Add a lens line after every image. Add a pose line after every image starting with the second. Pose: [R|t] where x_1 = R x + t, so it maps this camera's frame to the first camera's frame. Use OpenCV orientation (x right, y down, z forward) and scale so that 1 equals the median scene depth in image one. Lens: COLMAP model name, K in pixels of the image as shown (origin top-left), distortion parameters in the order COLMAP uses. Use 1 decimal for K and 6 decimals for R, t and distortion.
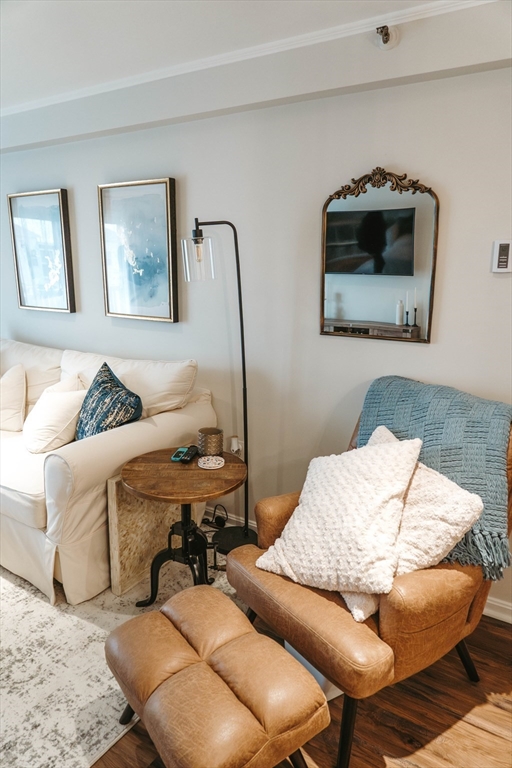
lens RADIAL K [[525.3, 0, 254.8], [0, 525.3, 380.4], [0, 0, 1]] dist [-0.017658, 0.001468]
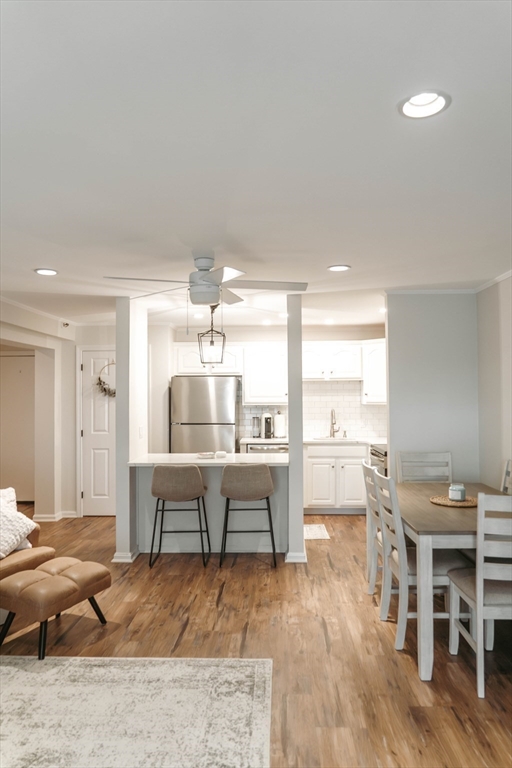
lens RADIAL K [[540.4, 0, 256.0], [0, 540.4, 384.0], [0, 0, 1]] dist [-0.020784, 0.003587]
pose [[-0.515765, 0.024286, 0.856386, -1.970793], [0.204012, 0.974325, 0.095238, -0.214249], [-0.832085, 0.223833, -0.507477, 1.036676]]
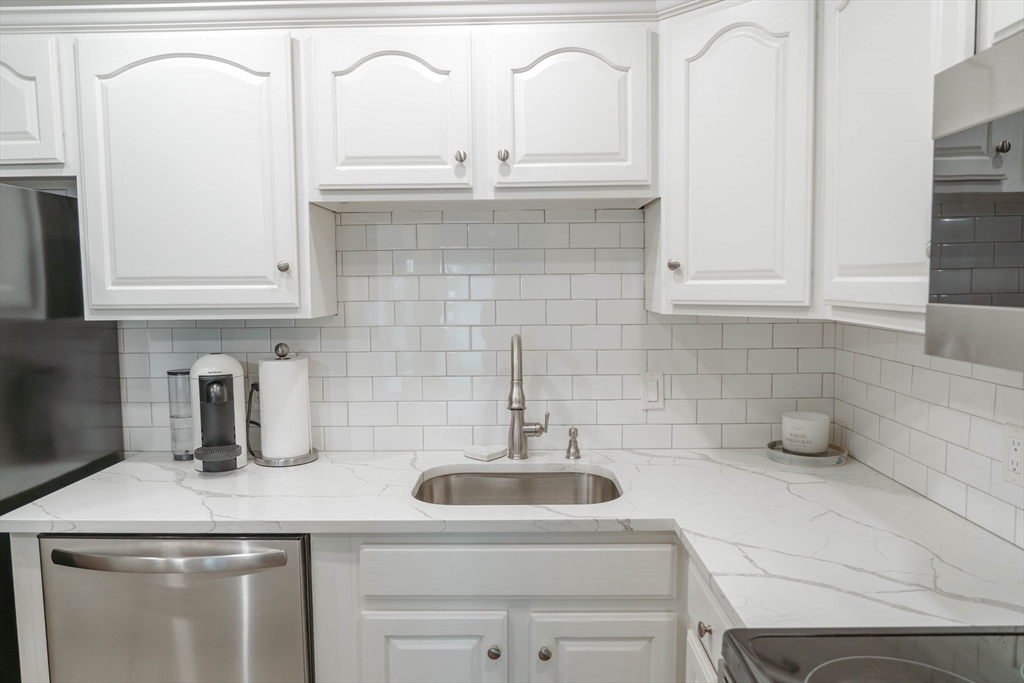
lens RADIAL K [[713.7, 0, 515.4], [0, 713.7, 343.1], [0, 0, 1]] dist [-0.019321, 0.003149]
pose [[-0.537922, -0.070961, 0.840003, 0.076829], [0.203213, 0.956150, 0.210906, 0.206489], [-0.818134, 0.284151, -0.499914, -0.737554]]
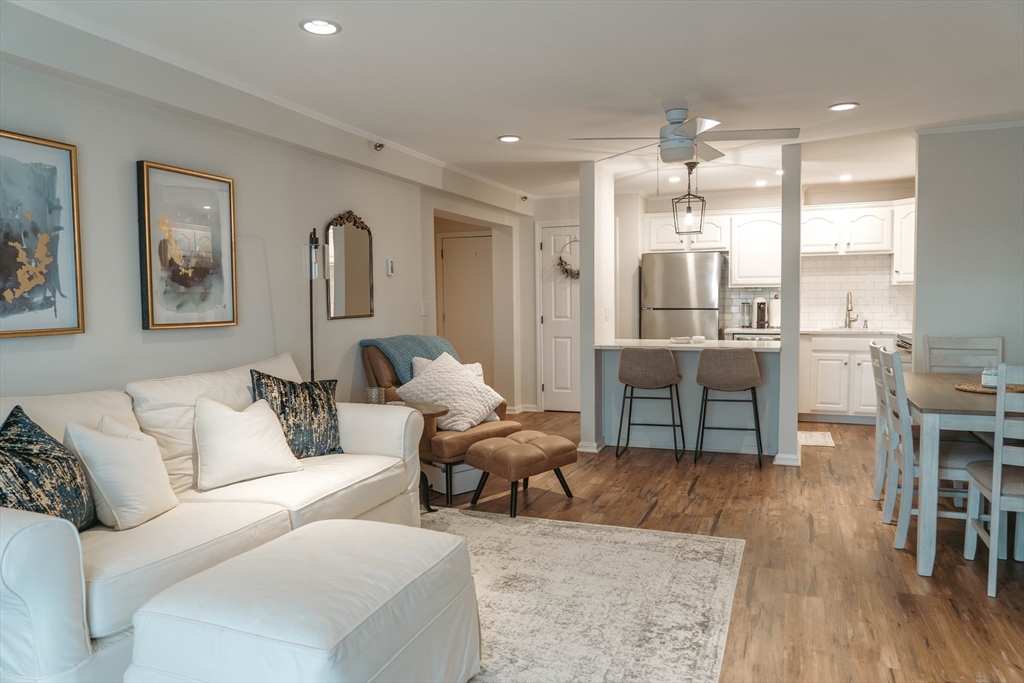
lens RADIAL K [[690.3, 0, 513.3], [0, 690.3, 342.5], [0, 0, 1]] dist [-0.025052, 0.007292]
pose [[-0.197802, -0.062135, 0.978271, -2.323775], [0.237521, 0.965210, 0.109331, -0.151835], [-0.951030, 0.253986, -0.176162, 1.183539]]
